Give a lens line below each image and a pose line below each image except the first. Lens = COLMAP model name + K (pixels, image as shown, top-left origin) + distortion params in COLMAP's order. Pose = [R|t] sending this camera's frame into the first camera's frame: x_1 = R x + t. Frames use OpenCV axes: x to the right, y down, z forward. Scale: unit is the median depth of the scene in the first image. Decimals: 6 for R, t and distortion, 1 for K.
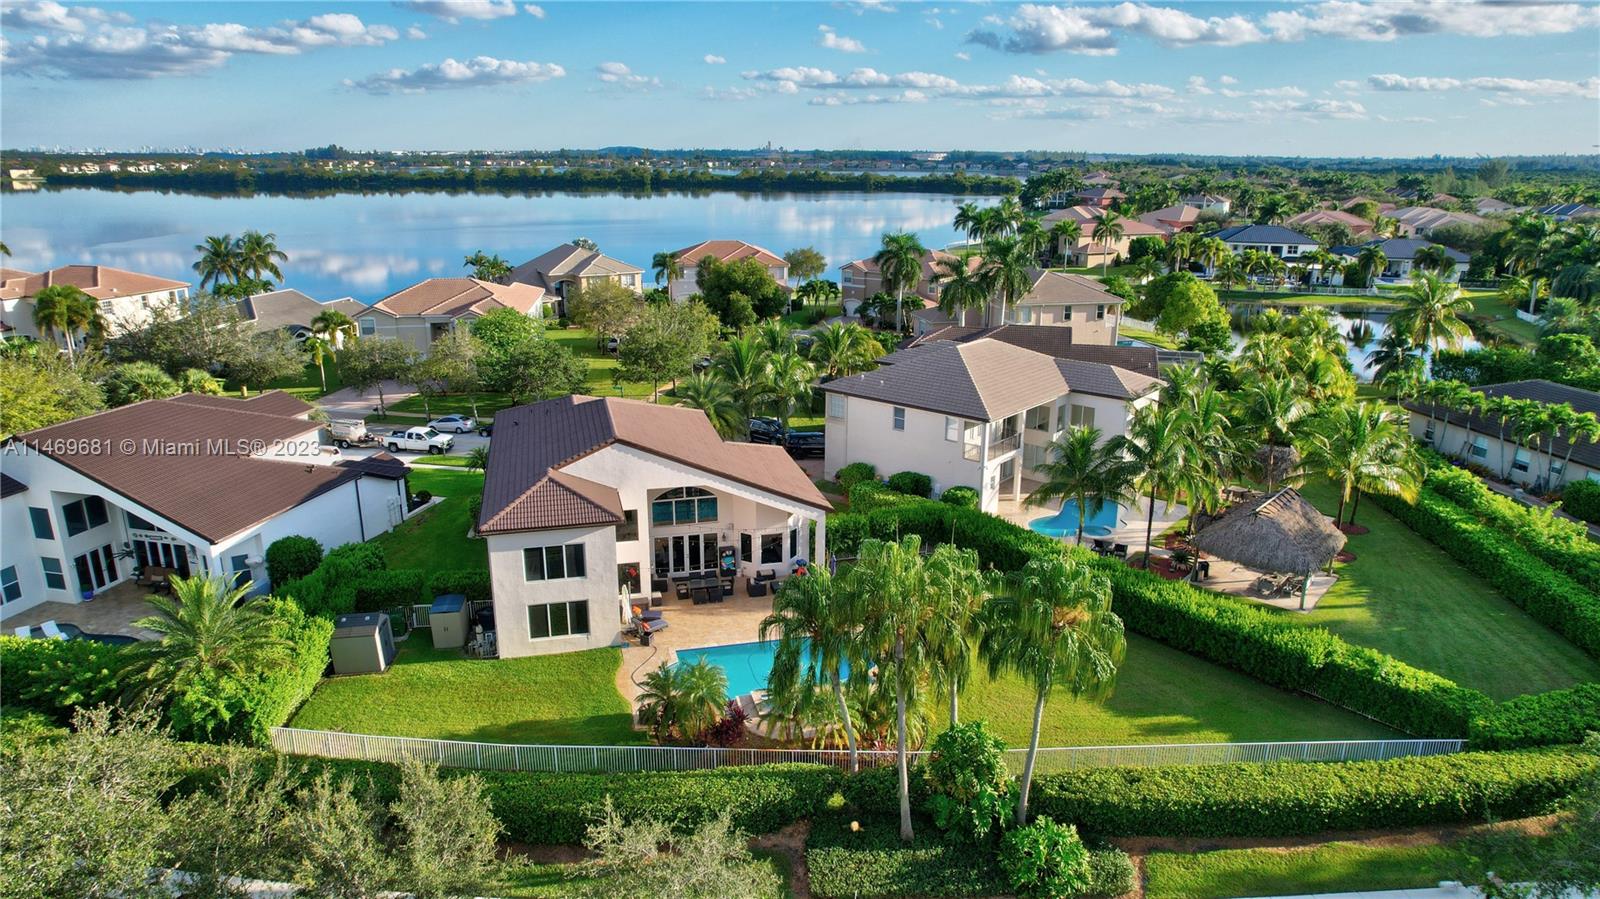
lens RADIAL K [[1046.7, 0, 800.0], [0, 1046.7, 449.5], [0, 0, 1]] dist [-0.086970, 0.086389]
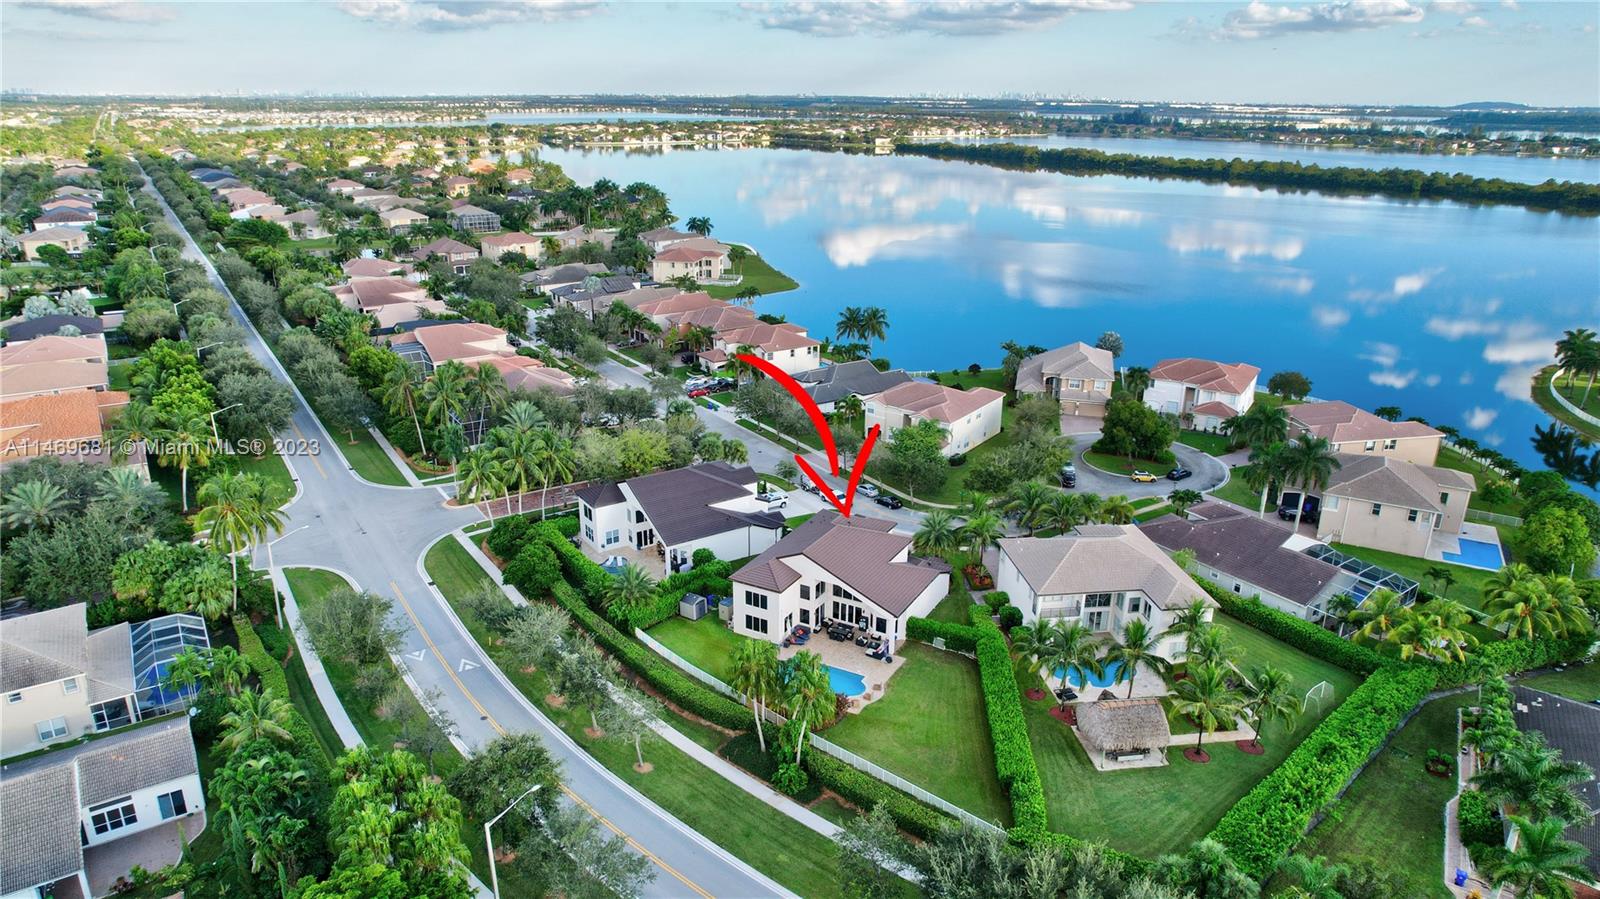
lens RADIAL K [[1046.7, 0, 800.0], [0, 1046.7, 449.5], [0, 0, 1]] dist [-0.086970, 0.086389]
pose [[0.736884, 0.229908, -0.635724, 0.916925], [-0.196193, 0.972650, 0.124344, -0.389676], [0.646924, 0.033098, 0.761836, -0.526588]]
